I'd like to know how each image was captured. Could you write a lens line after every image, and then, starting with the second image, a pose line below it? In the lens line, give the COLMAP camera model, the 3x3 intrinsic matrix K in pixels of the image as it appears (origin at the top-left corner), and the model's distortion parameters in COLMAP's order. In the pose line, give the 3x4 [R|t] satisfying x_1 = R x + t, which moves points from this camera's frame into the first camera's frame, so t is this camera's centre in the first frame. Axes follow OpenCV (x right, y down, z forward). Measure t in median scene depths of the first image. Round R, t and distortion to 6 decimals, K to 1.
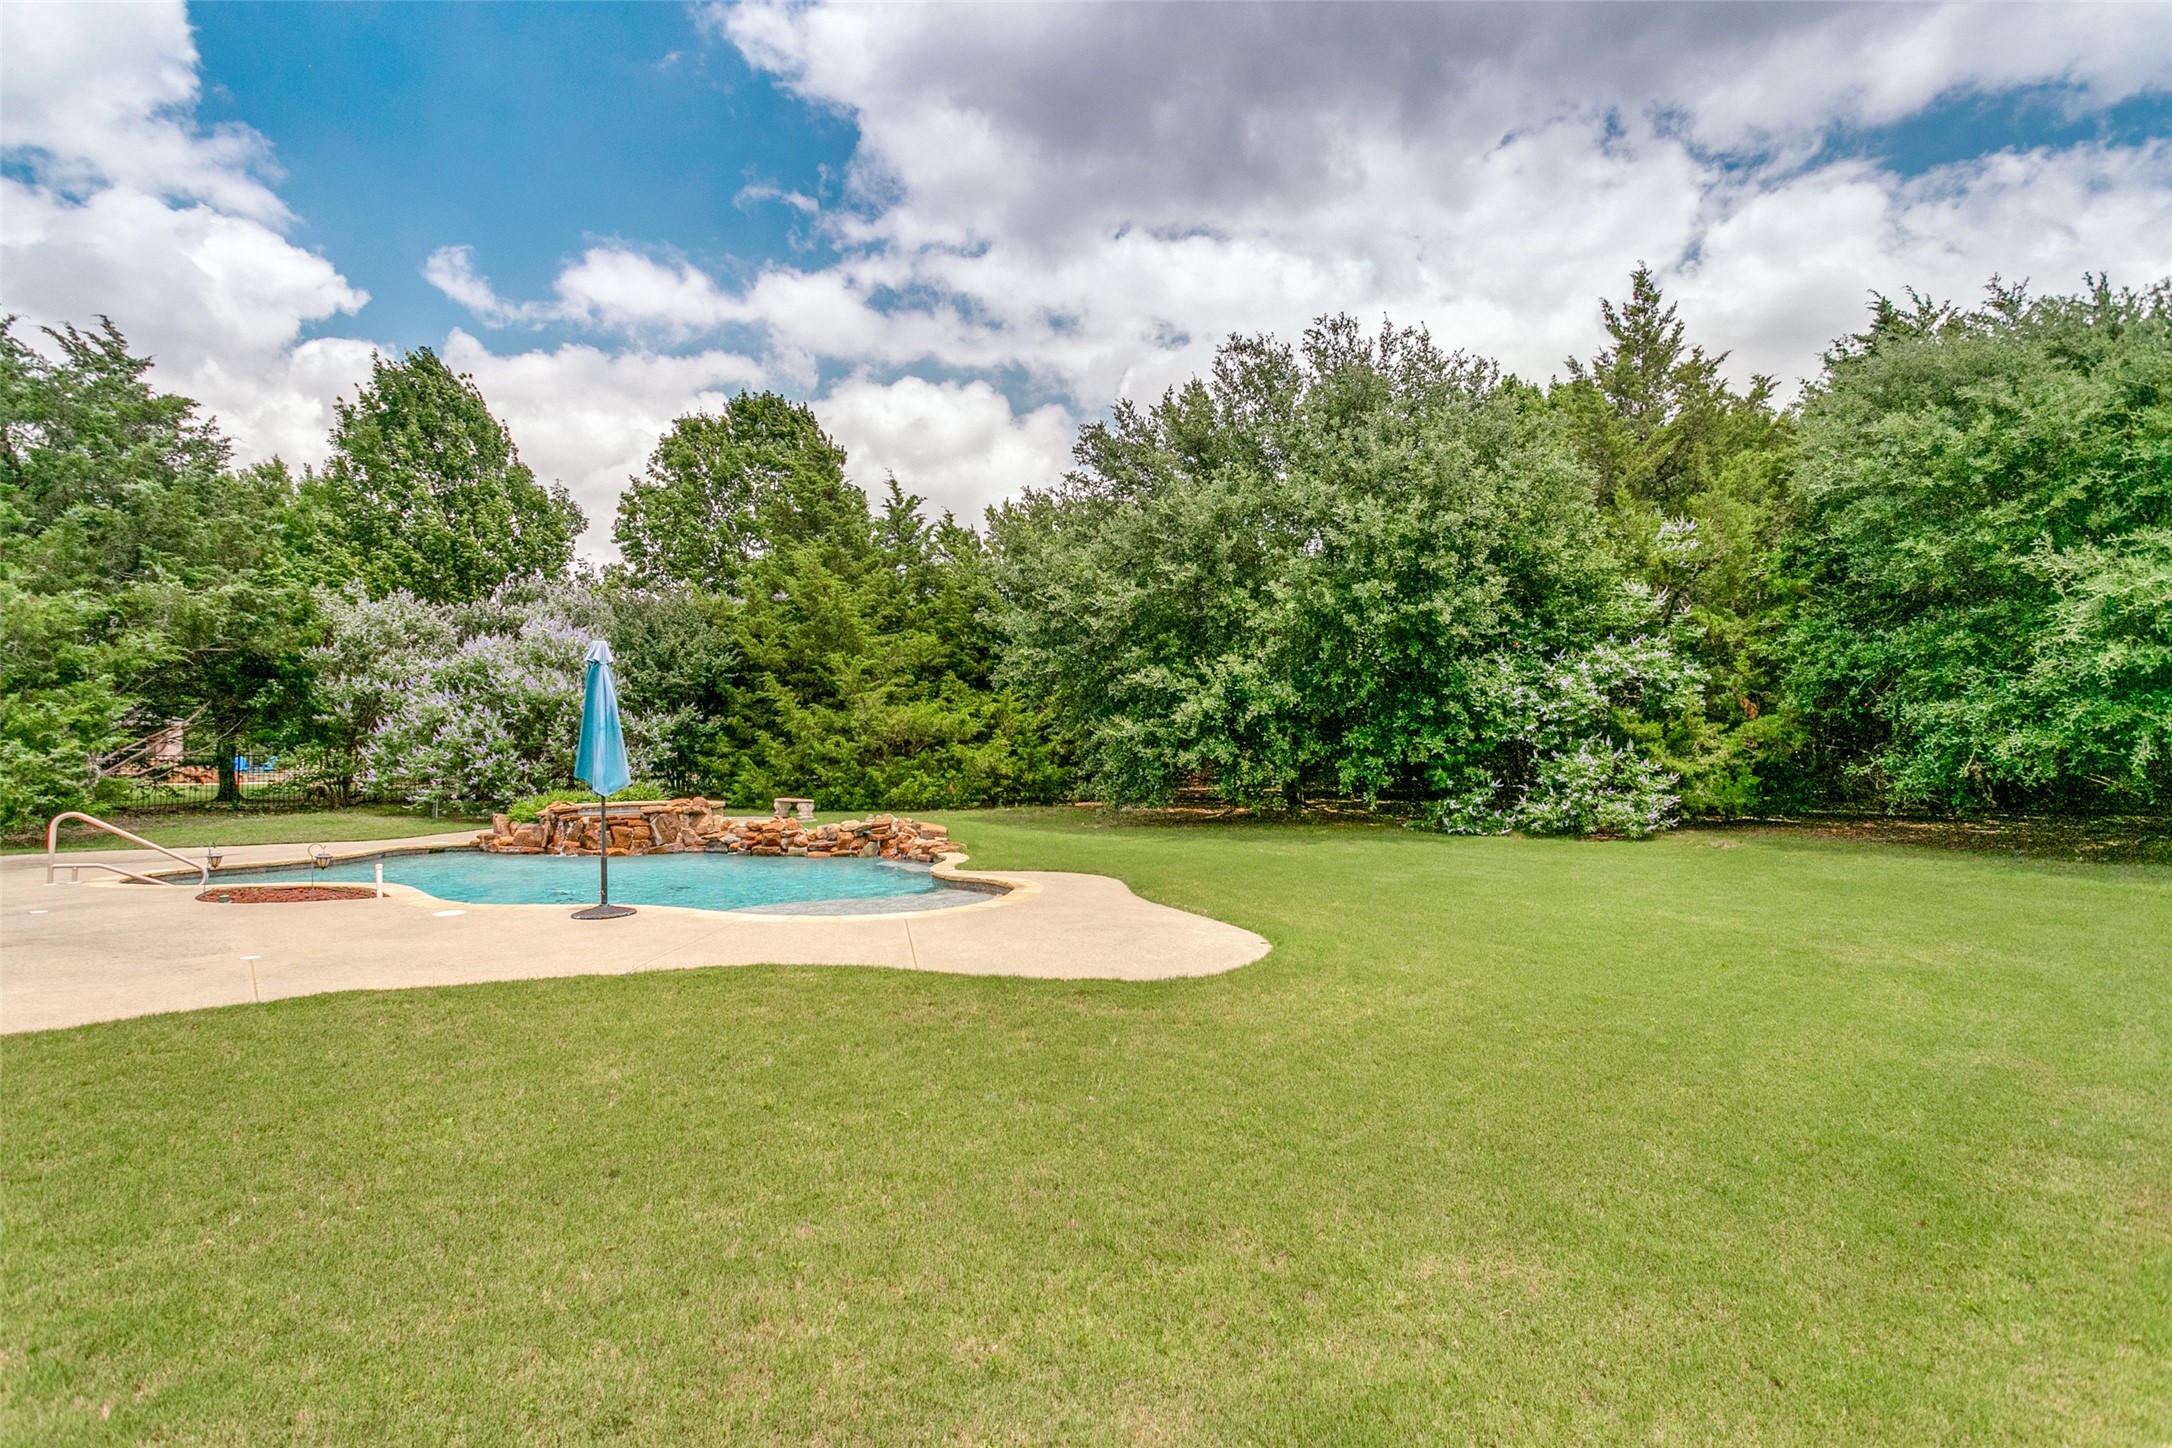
lens RADIAL K [[1032.7, 0, 1070.7], [0, 1032.7, 723.2], [0, 0, 1]] dist [-0.000506, 0.001769]
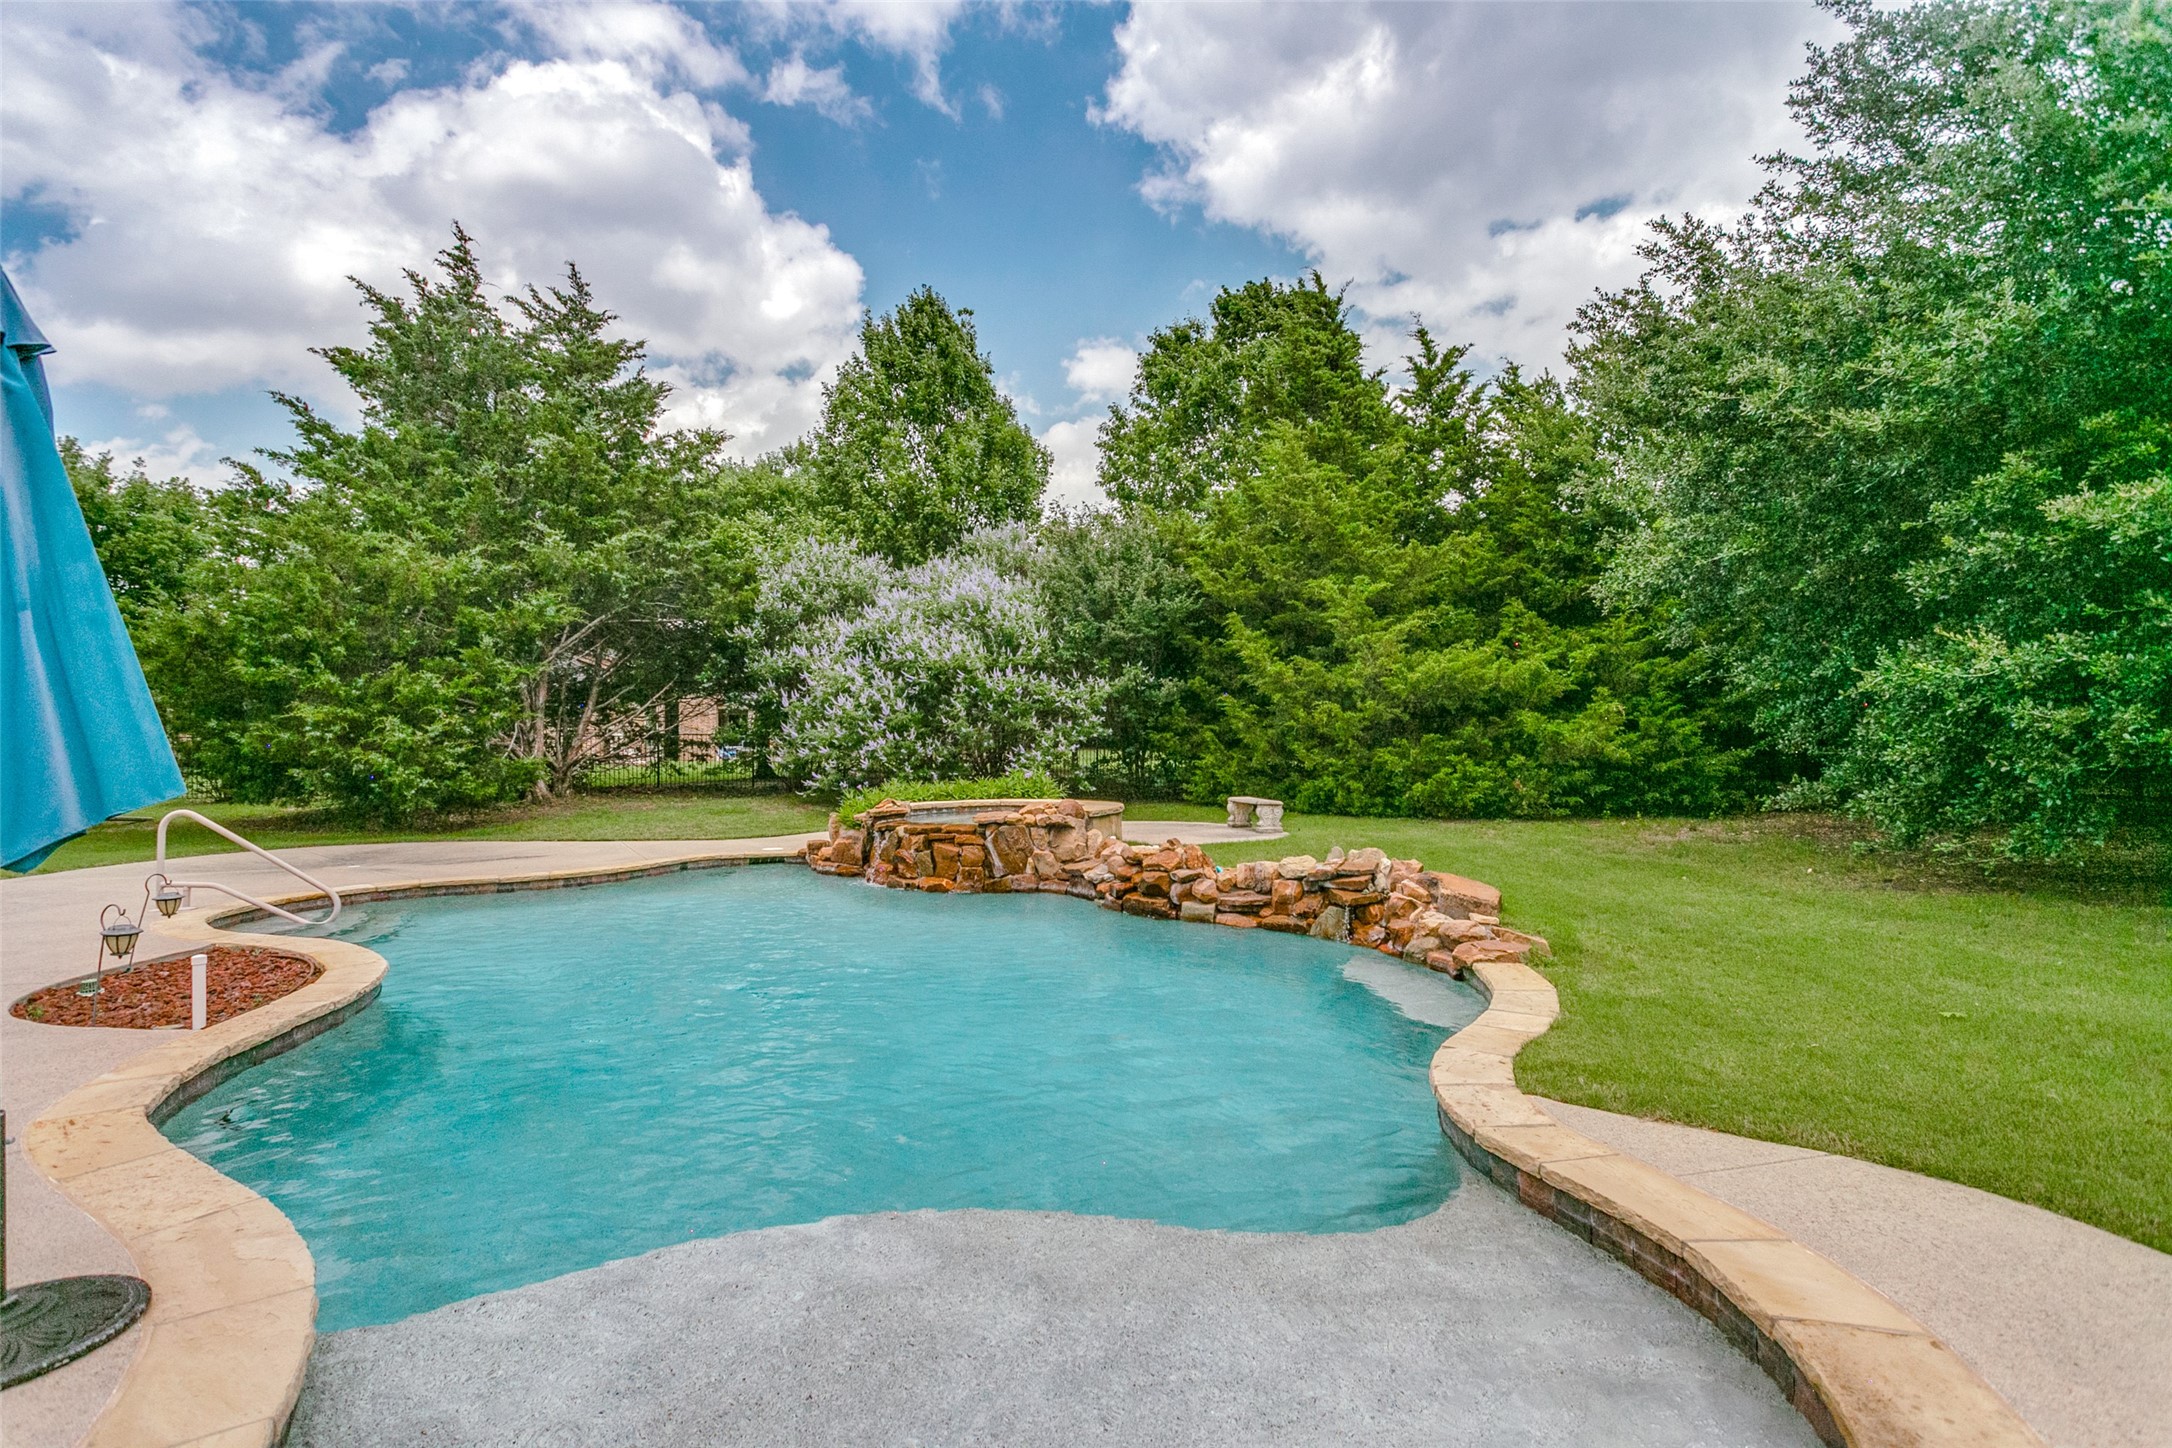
lens RADIAL K [[1032.7, 0, 1070.7], [0, 1032.7, 723.2], [0, 0, 1]] dist [-0.000506, 0.001769]
pose [[0.863745, -0.008372, -0.503859, -0.036438], [0.018732, 0.999704, 0.015502, 0.012712], [0.503580, -0.022828, 0.863647, 0.344602]]
